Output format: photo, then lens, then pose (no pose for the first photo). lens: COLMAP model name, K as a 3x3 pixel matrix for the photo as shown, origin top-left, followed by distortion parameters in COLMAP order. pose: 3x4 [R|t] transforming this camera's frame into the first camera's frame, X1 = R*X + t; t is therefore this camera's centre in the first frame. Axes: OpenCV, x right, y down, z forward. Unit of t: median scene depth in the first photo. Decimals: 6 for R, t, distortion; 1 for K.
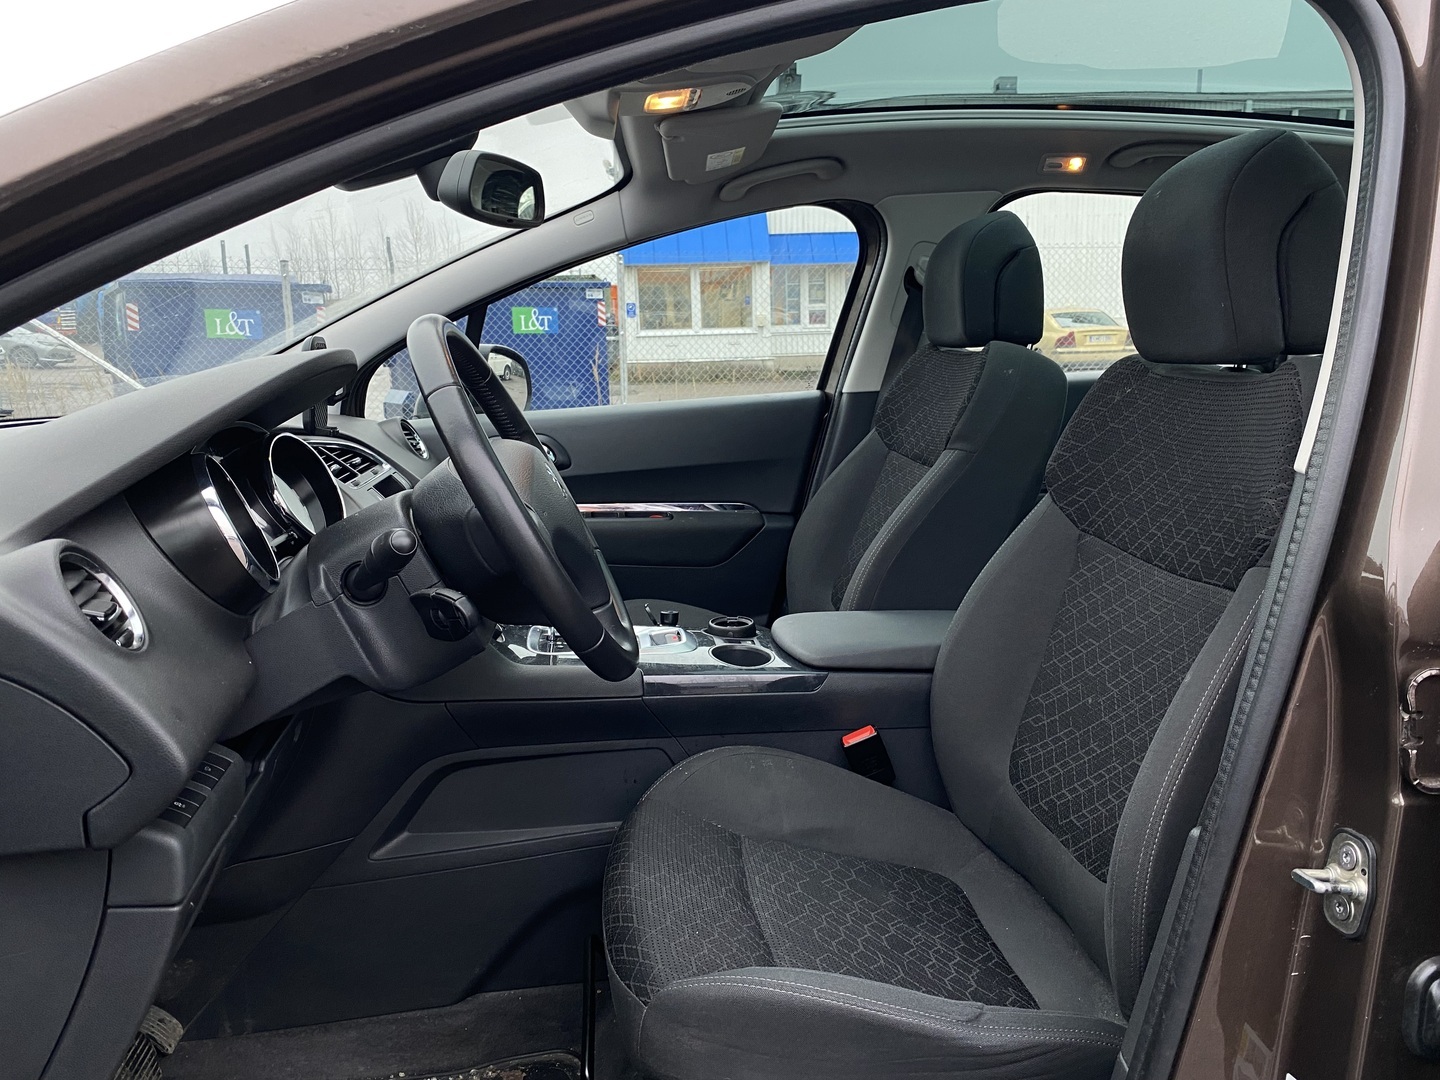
lens RADIAL K [[1088.7, 0, 726.5], [0, 1088.7, 547.9], [0, 0, 1]] dist [0.025393, -0.059125]
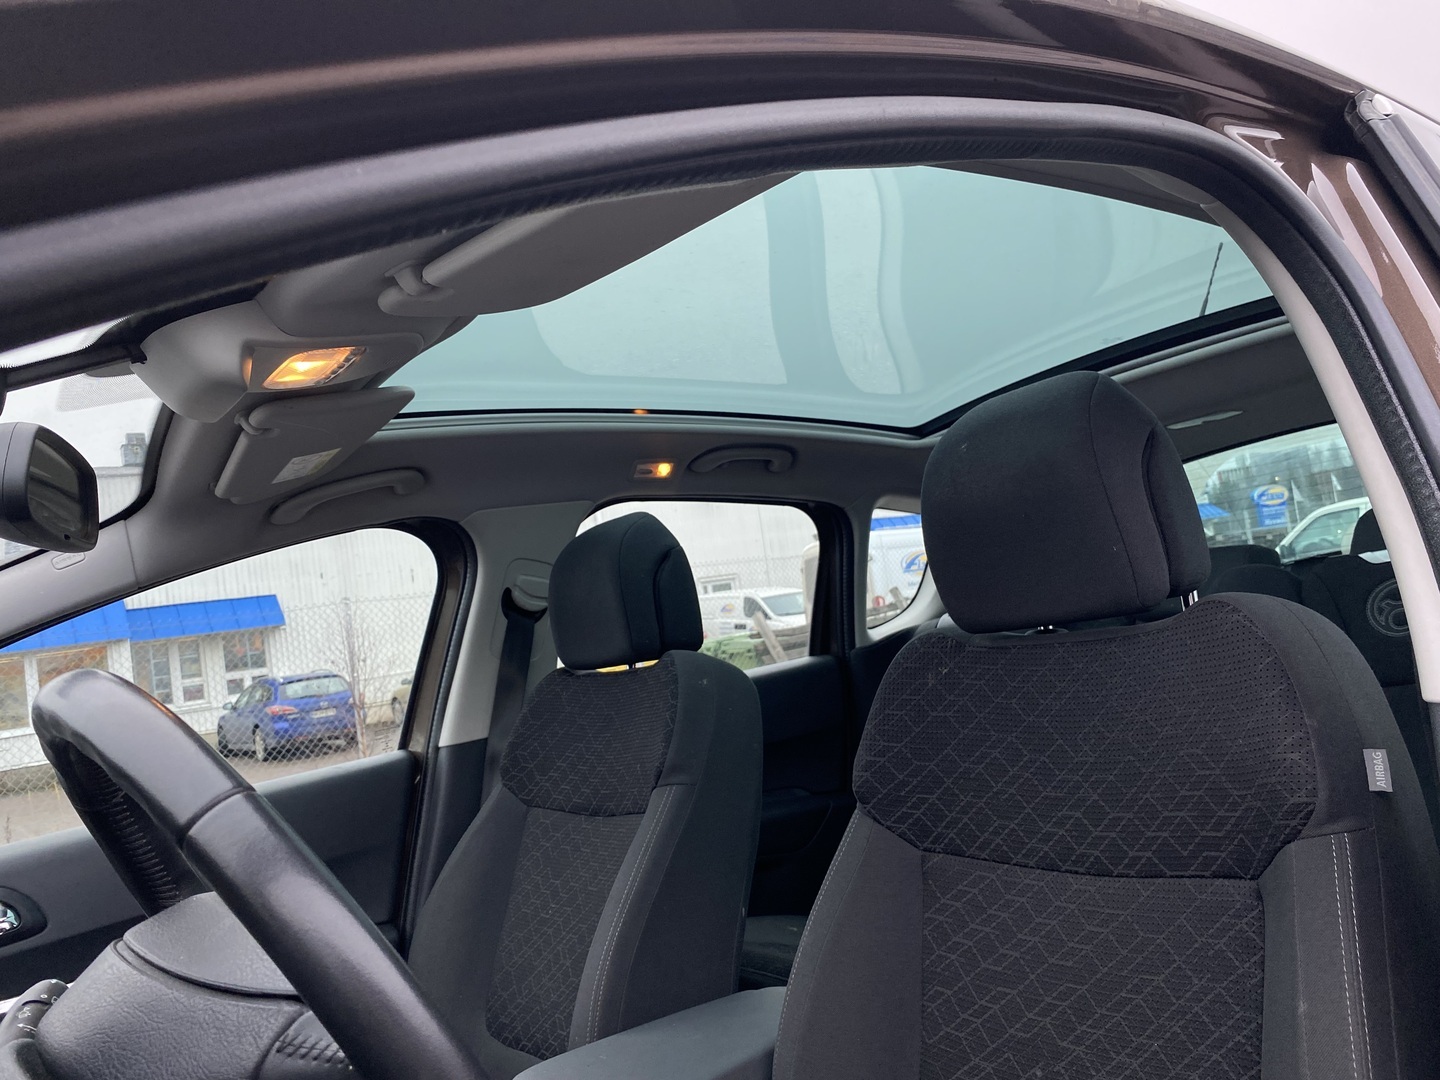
lens RADIAL K [[1088.7, 0, 726.8], [0, 1088.7, 528.7], [0, 0, 1]] dist [0.025393, -0.059125]
pose [[0.851721, -0.056647, 0.520924, -0.125506], [0.223962, 0.938113, -0.264169, -0.035447], [-0.473721, 0.341665, 0.811697, 0.201552]]
